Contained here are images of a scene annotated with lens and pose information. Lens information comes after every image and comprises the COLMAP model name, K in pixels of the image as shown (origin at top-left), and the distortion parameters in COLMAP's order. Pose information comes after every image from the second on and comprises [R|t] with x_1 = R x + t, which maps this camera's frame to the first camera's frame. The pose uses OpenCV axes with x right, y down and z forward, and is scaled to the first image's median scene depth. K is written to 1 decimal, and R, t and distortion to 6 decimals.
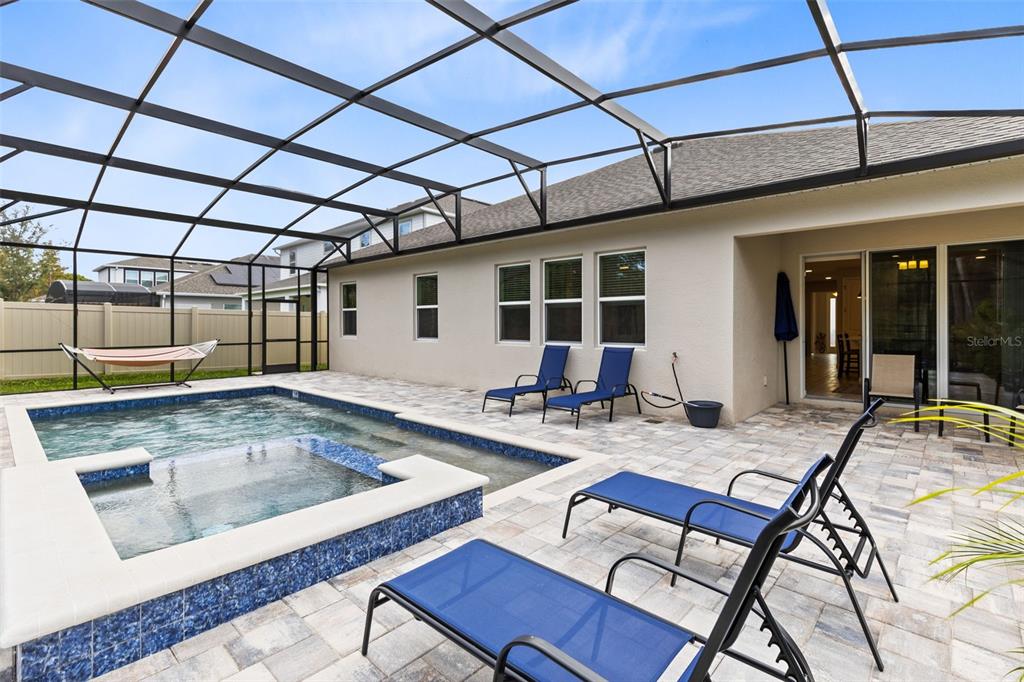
lens RADIAL K [[471.8, 0, 499.2], [0, 471.8, 324.3], [0, 0, 1]] dist [0.006270, -0.000387]
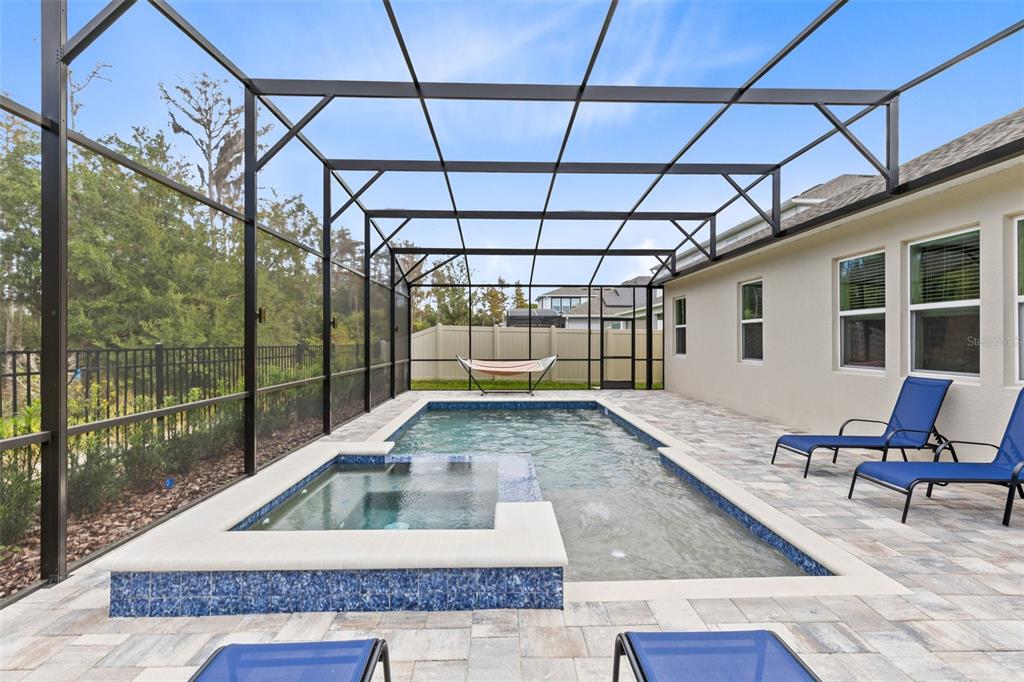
lens RADIAL K [[471.8, 0, 516.4], [0, 471.8, 338.7], [0, 0, 1]] dist [0.006270, -0.000387]
pose [[0.711904, -0.002035, -0.702274, 0.166645], [-0.002613, 0.999981, -0.005547, -0.001029], [0.702272, 0.005784, 0.711885, 0.171174]]
